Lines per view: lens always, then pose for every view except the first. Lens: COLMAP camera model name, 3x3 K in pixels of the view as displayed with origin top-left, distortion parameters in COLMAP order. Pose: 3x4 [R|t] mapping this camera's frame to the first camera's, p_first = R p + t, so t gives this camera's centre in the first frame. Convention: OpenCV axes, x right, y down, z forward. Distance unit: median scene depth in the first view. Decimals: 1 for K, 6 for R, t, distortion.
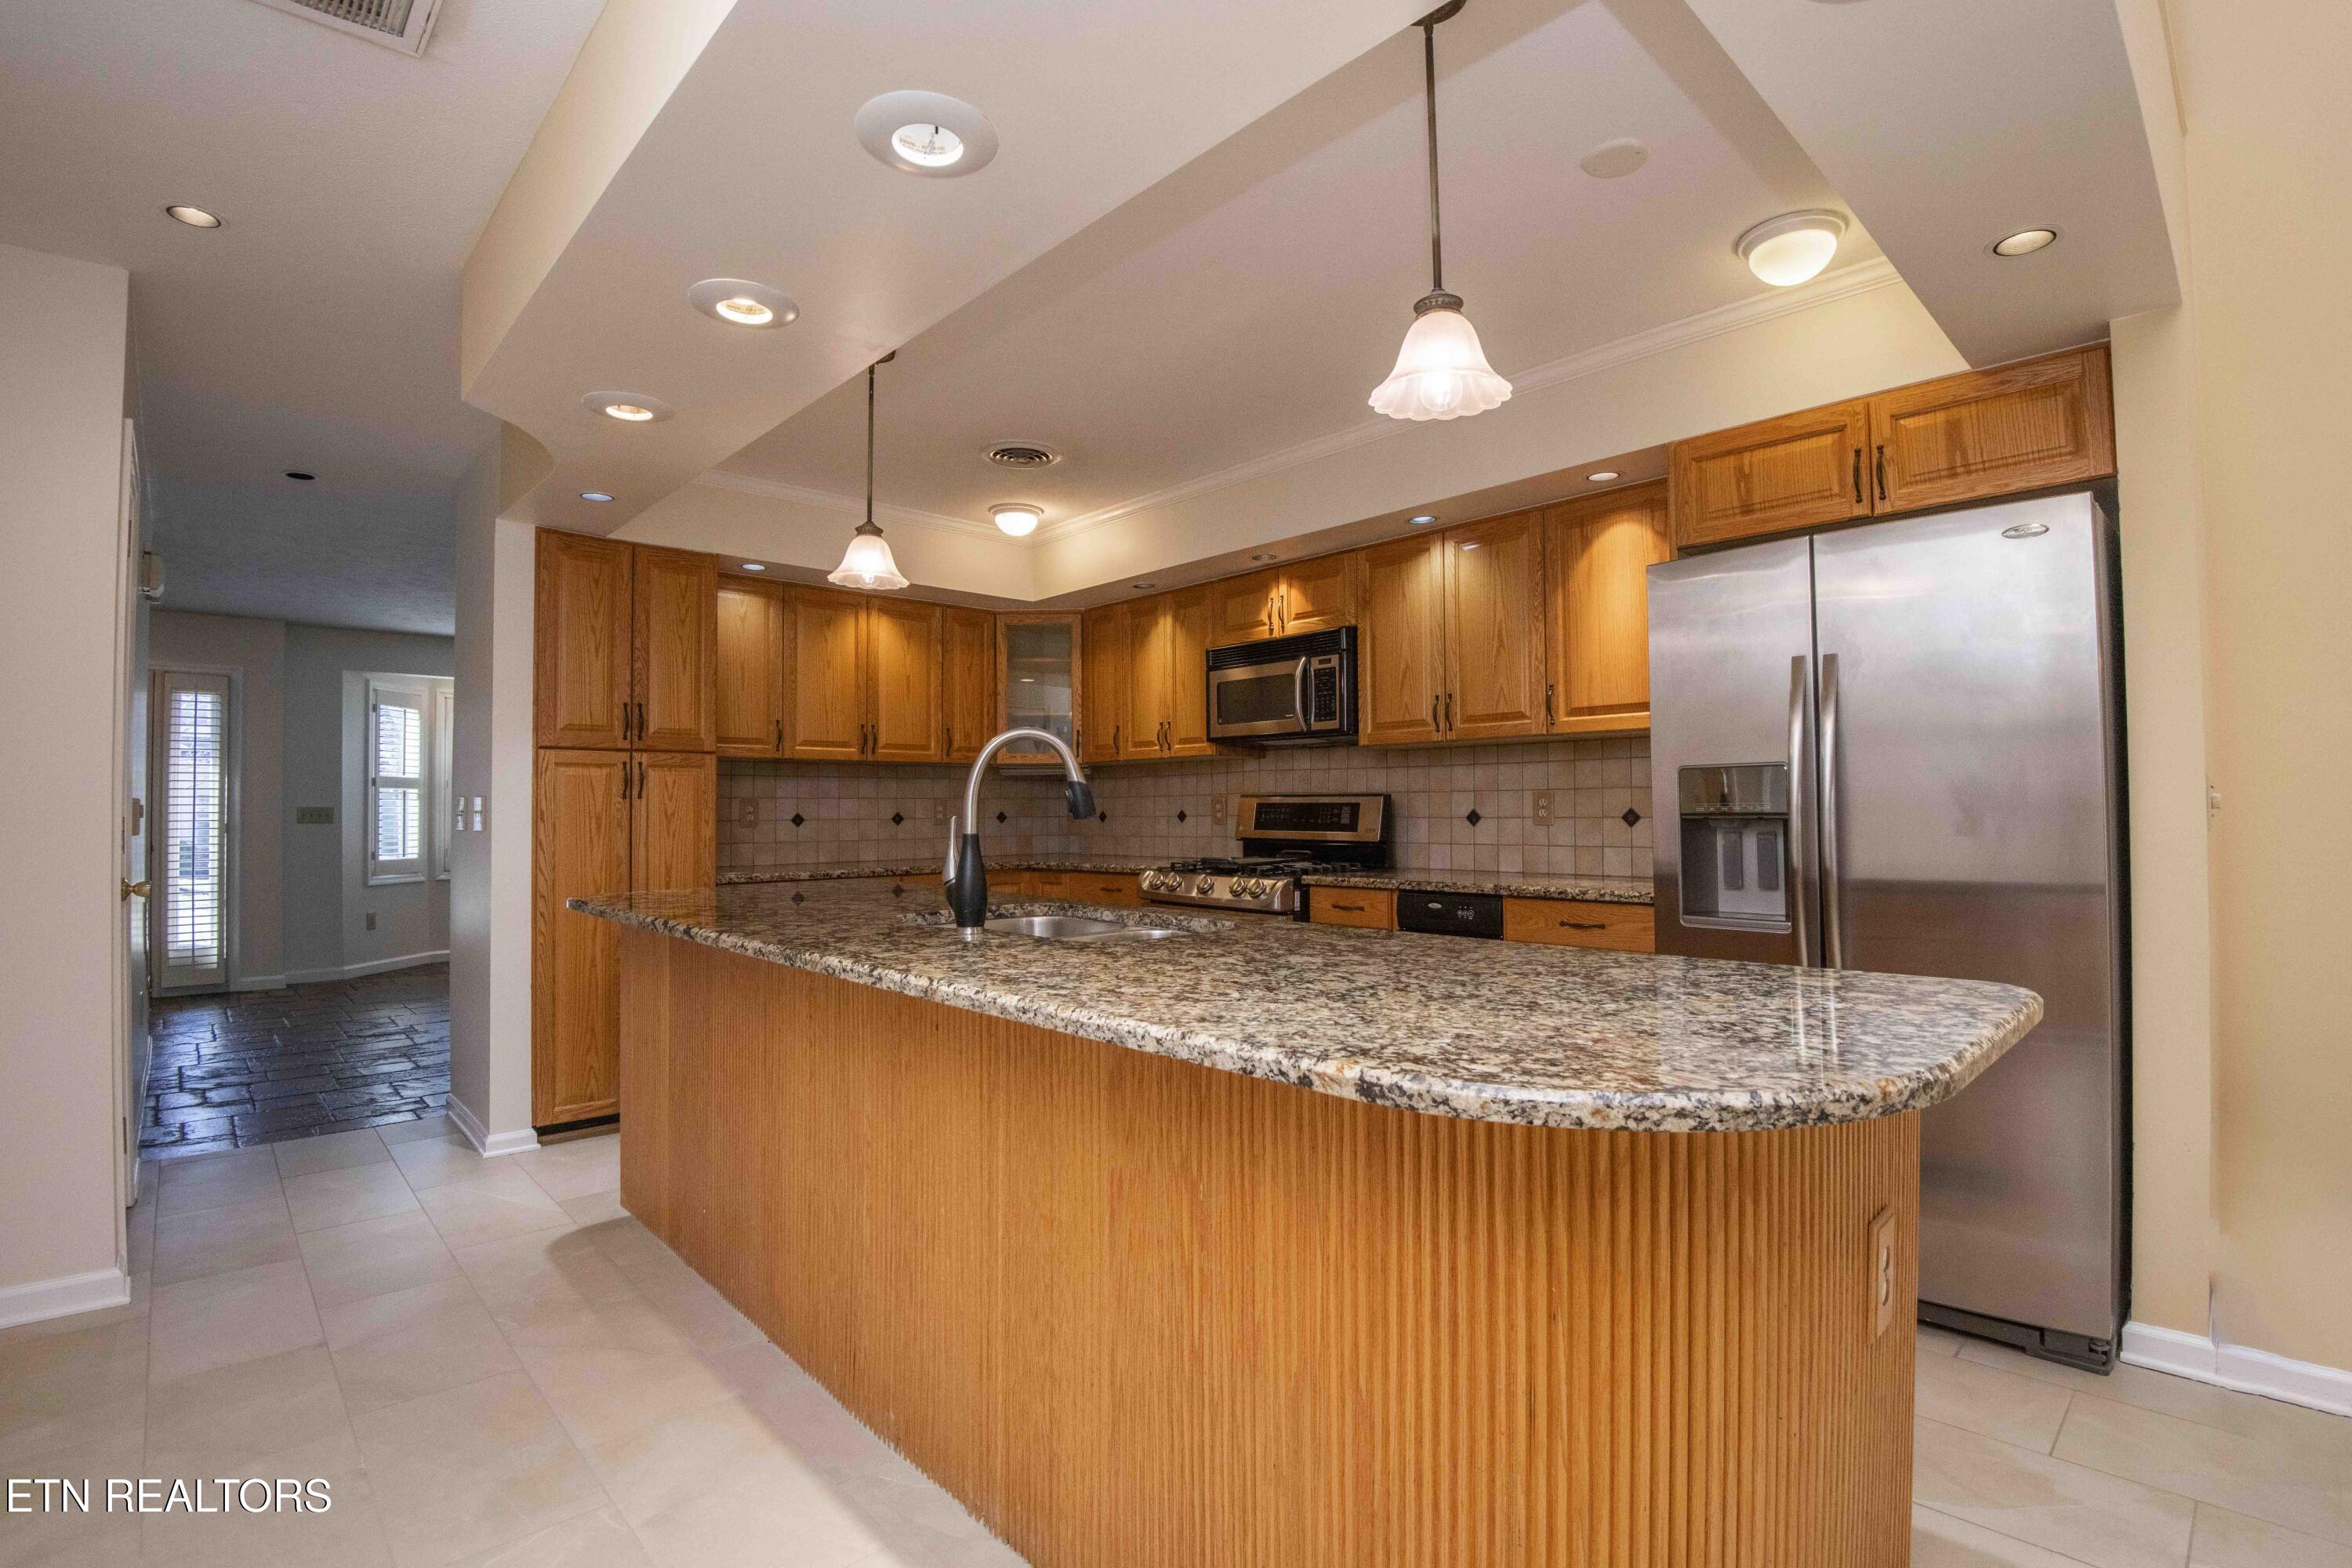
lens RADIAL K [[1087.9, 0, 1176.0], [0, 1087.9, 784.0], [0, 0, 1]] dist [-0.002461, -0.021367]
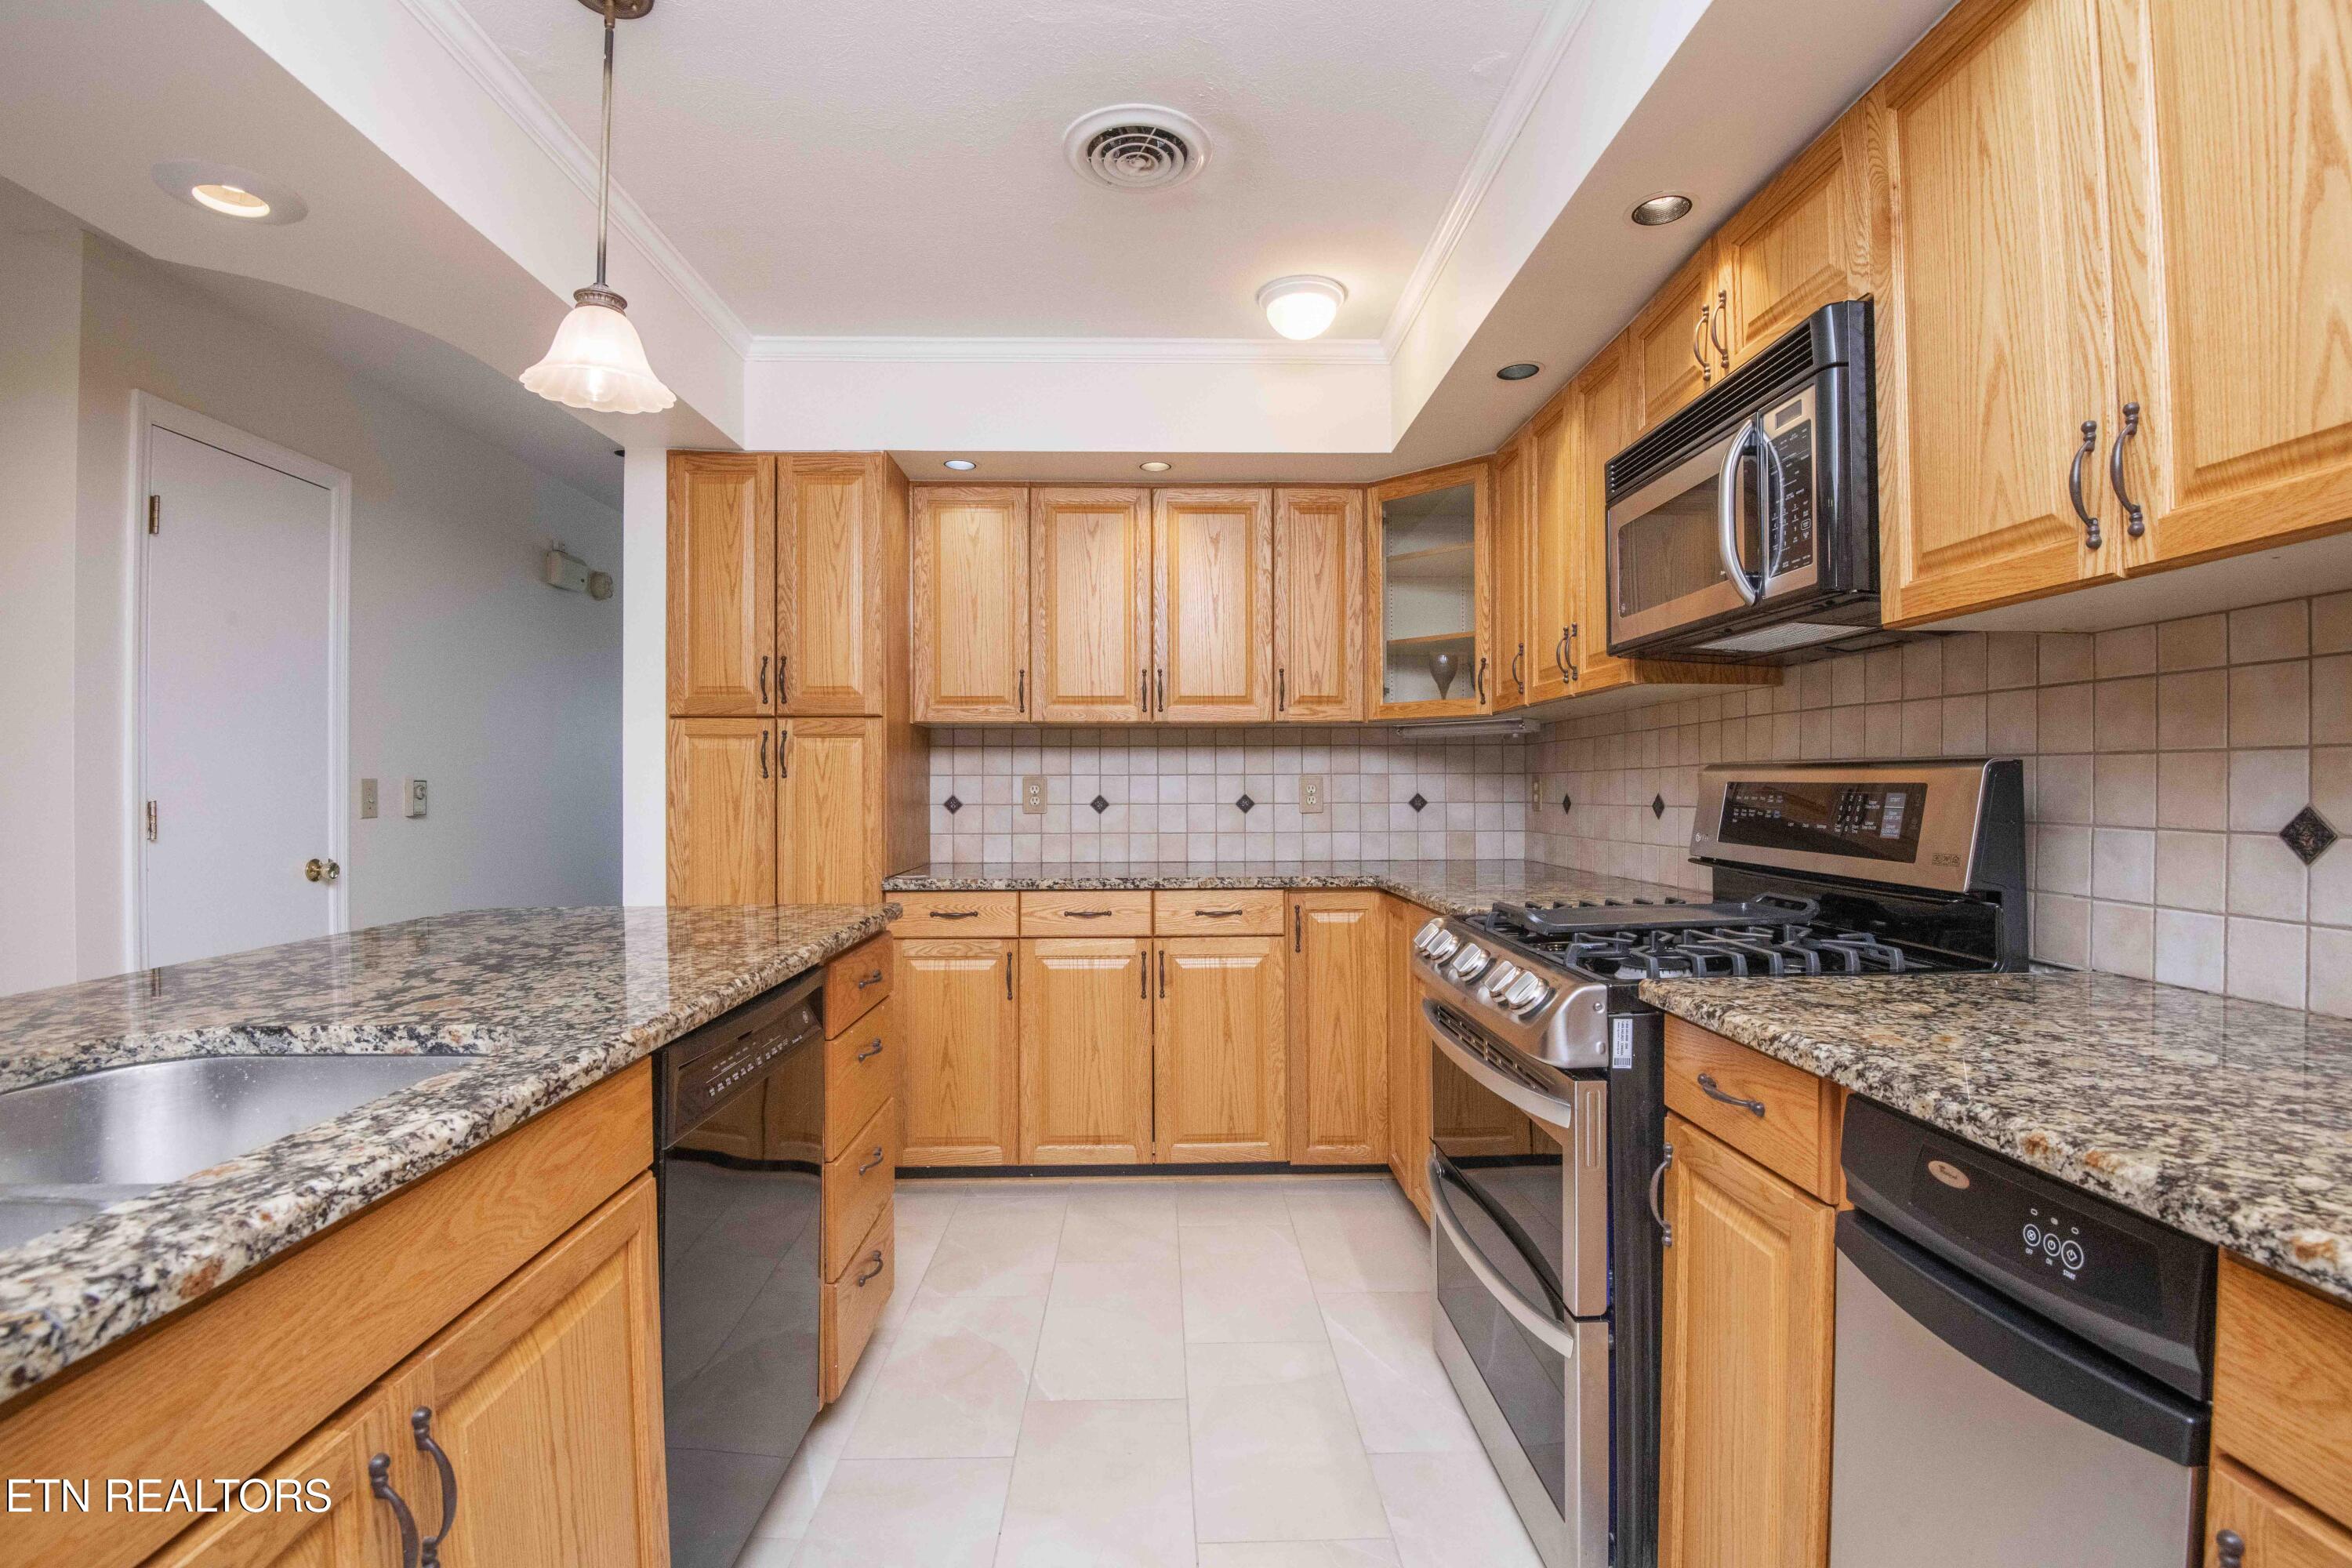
lens RADIAL K [[1087.9, 0, 1176.0], [0, 1087.9, 784.0], [0, 0, 1]] dist [-0.002461, -0.021367]
pose [[0.749934, 0.001886, -0.661510, 0.225918], [0.014508, 0.999709, 0.019298, 0.006524], [0.661353, -0.024070, 0.749688, 0.566216]]
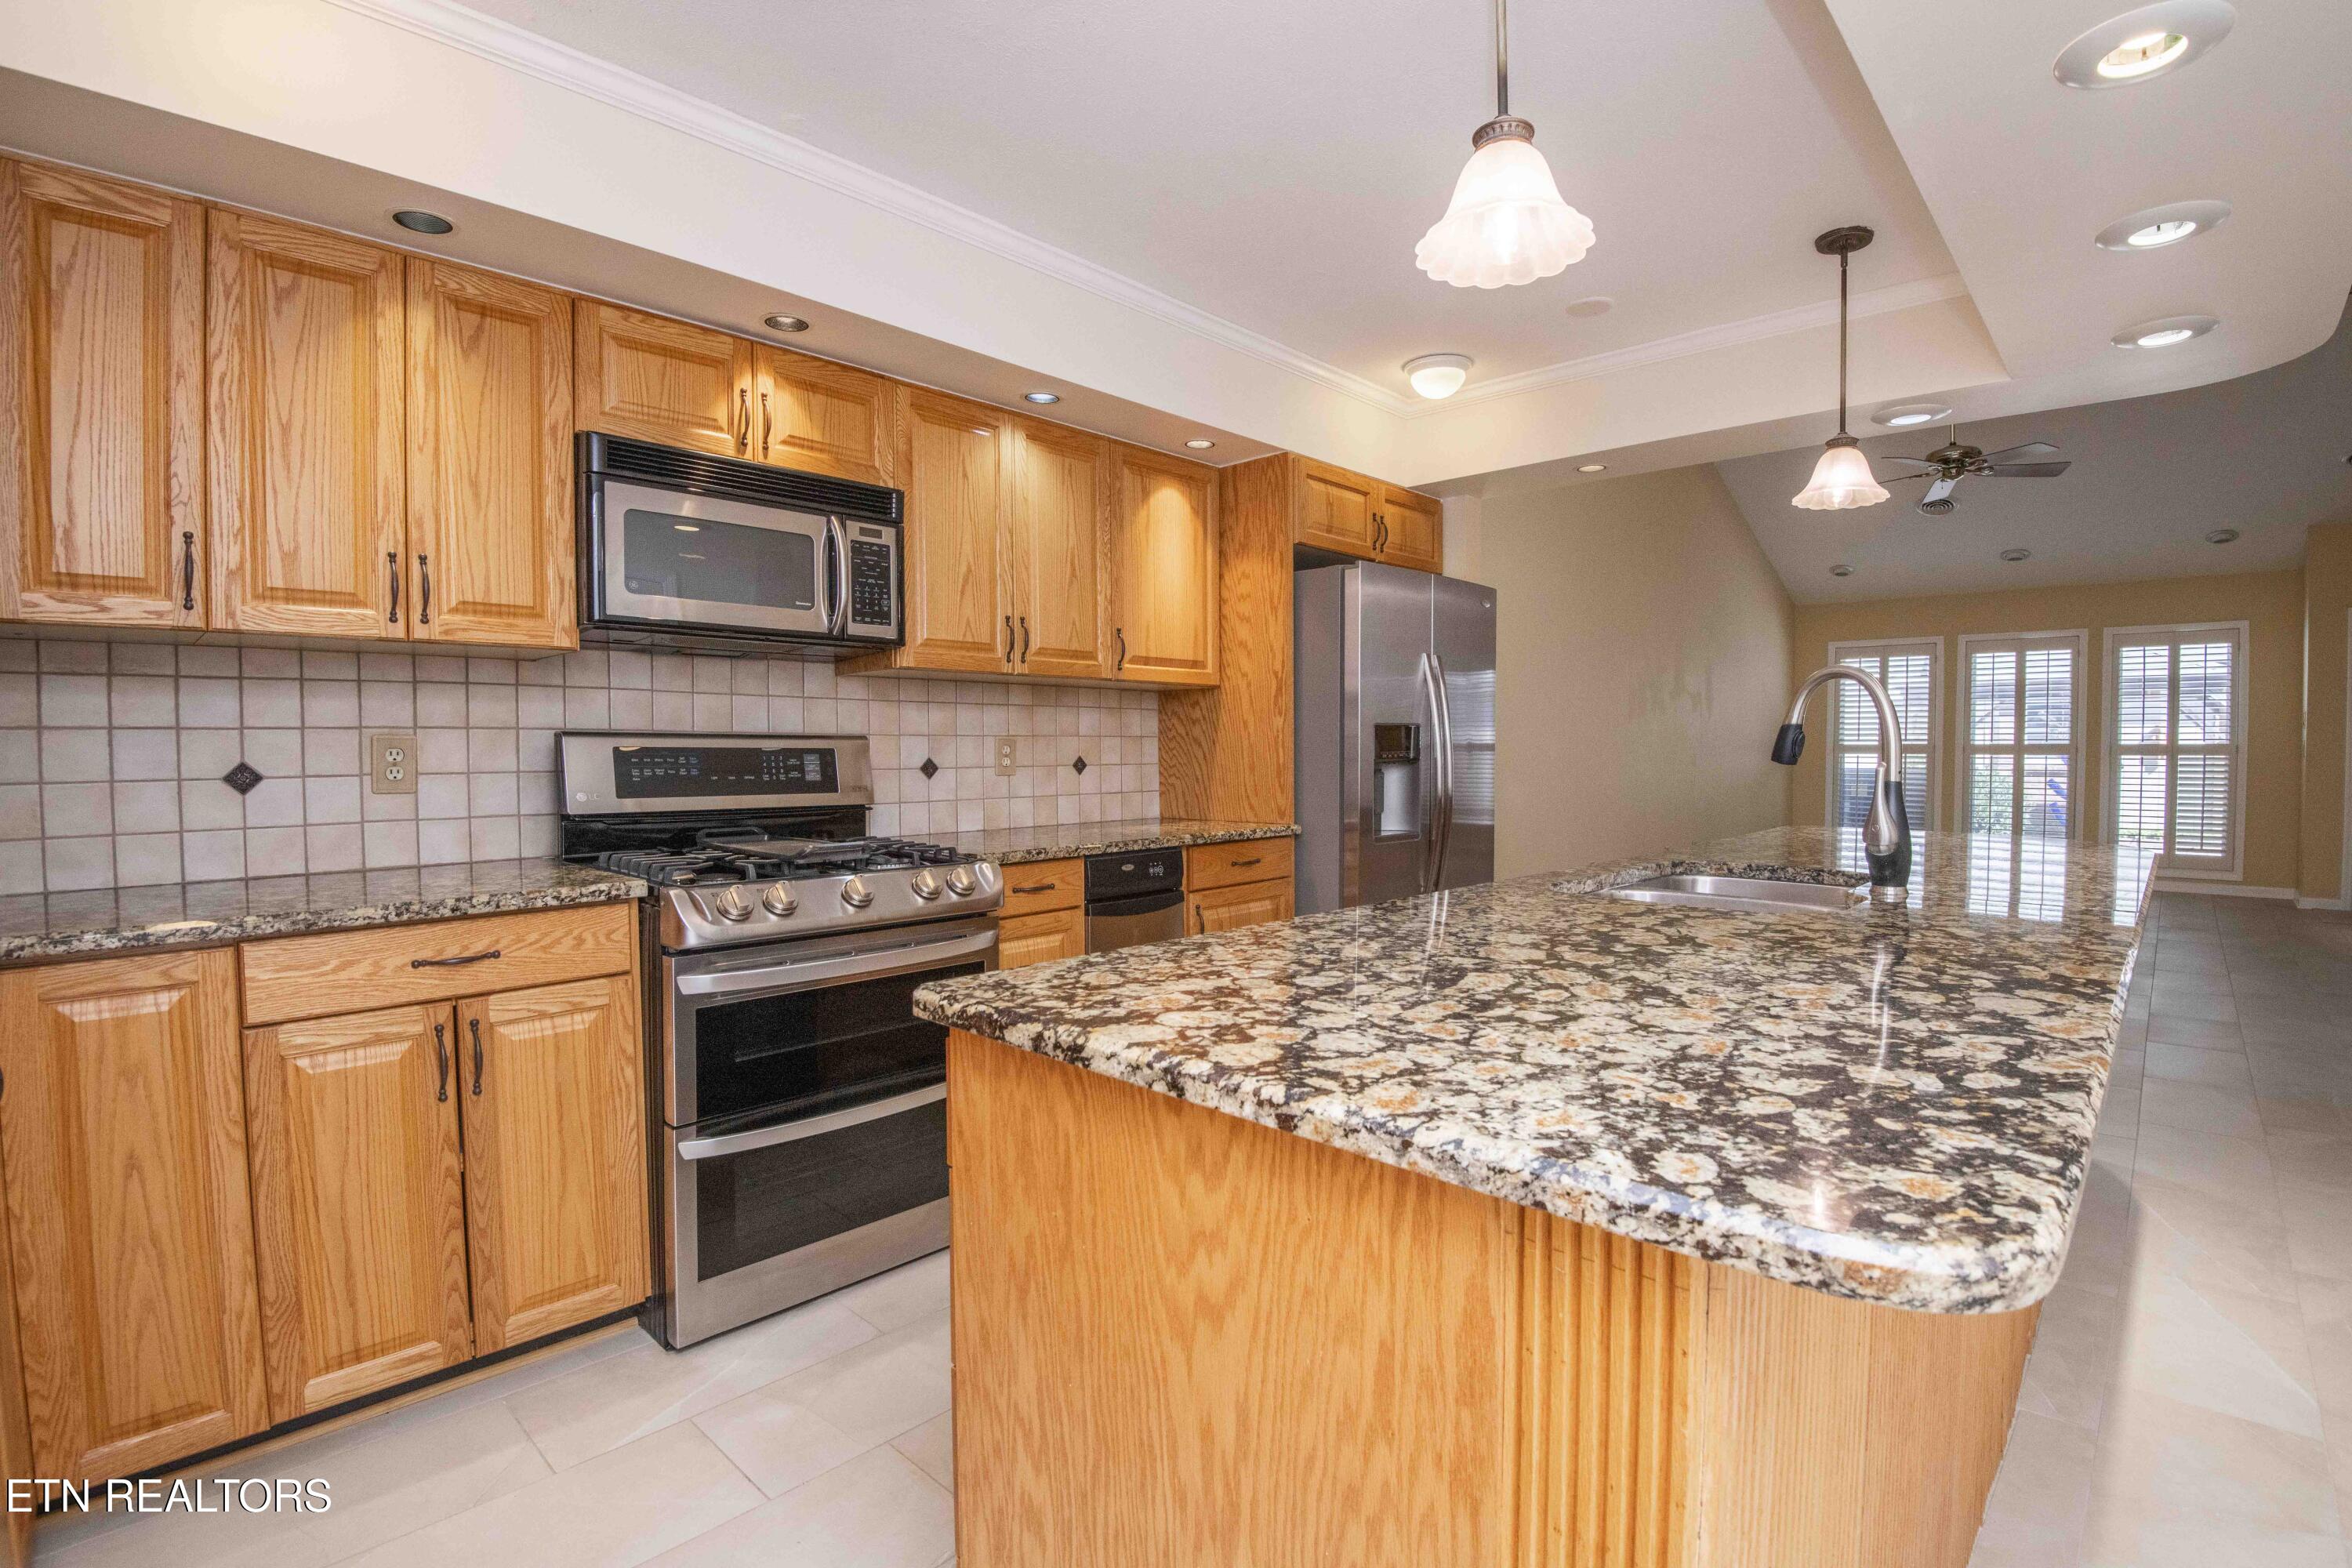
lens RADIAL K [[1092.3, 0, 1181.8], [0, 1092.3, 797.6], [0, 0, 1]] dist [-0.002502, -0.025965]
pose [[-0.071750, -0.036111, 0.996769, -0.534710], [-0.018605, 0.999219, 0.034861, 0.020434], [-0.997249, -0.016044, -0.072366, 0.852808]]
